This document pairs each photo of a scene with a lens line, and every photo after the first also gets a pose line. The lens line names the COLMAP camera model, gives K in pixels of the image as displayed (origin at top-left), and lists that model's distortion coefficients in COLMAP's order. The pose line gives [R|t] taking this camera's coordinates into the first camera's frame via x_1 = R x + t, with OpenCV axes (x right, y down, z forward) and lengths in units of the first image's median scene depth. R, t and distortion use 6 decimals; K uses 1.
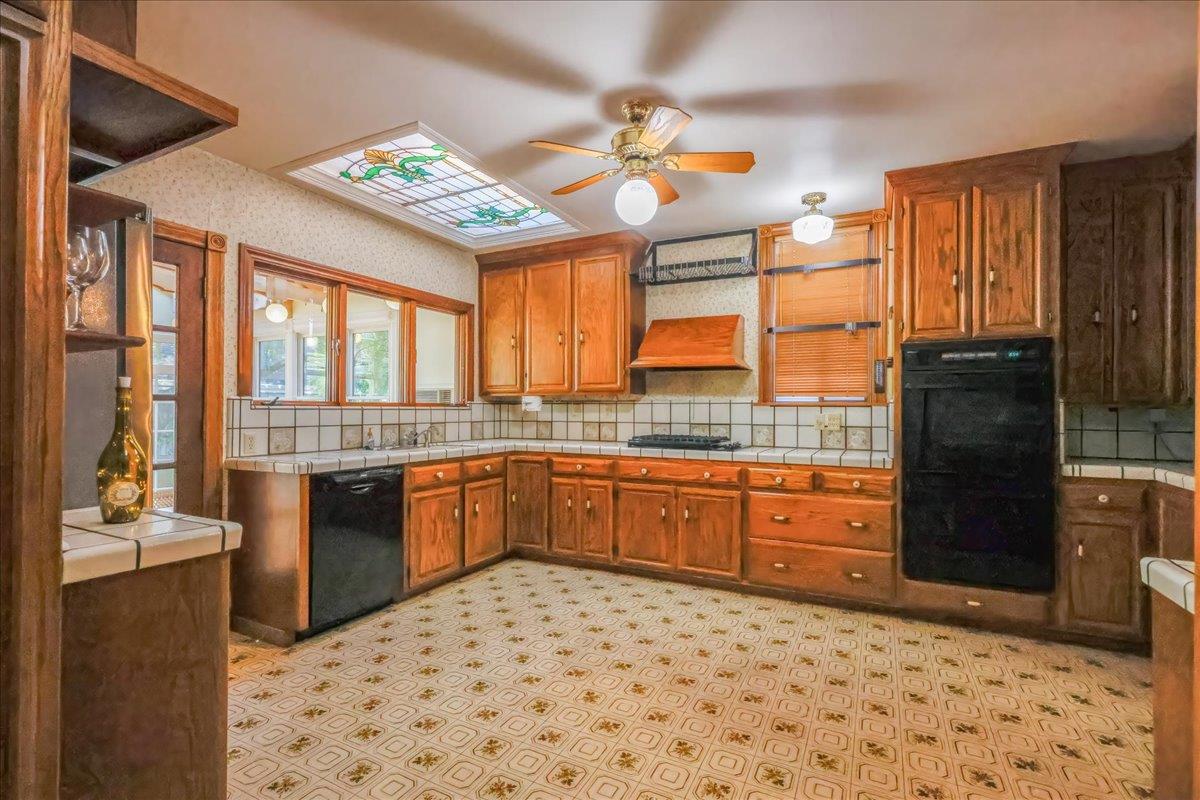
lens RADIAL K [[508.4, 0, 600.0], [0, 508.4, 400.0], [0, 0, 1]] dist [-0.001665, -0.000118]
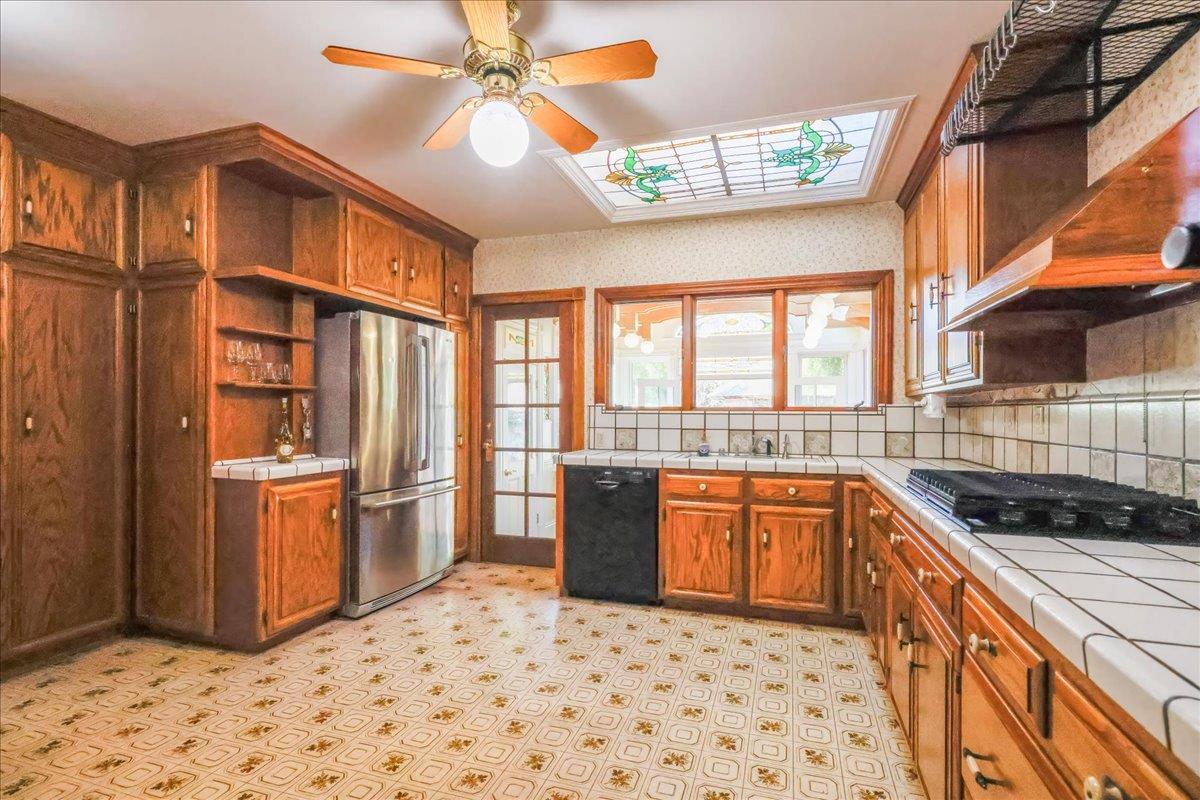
lens RADIAL K [[513.9, 0, 599.9], [0, 513.9, 406.5], [0, 0, 1]] dist [-0.001672, -0.000073]
pose [[0.221434, -0.013906, -0.975076, 0.546368], [0.012585, 0.999856, -0.011401, 0.014398], [0.975094, -0.009747, 0.221577, 0.639941]]
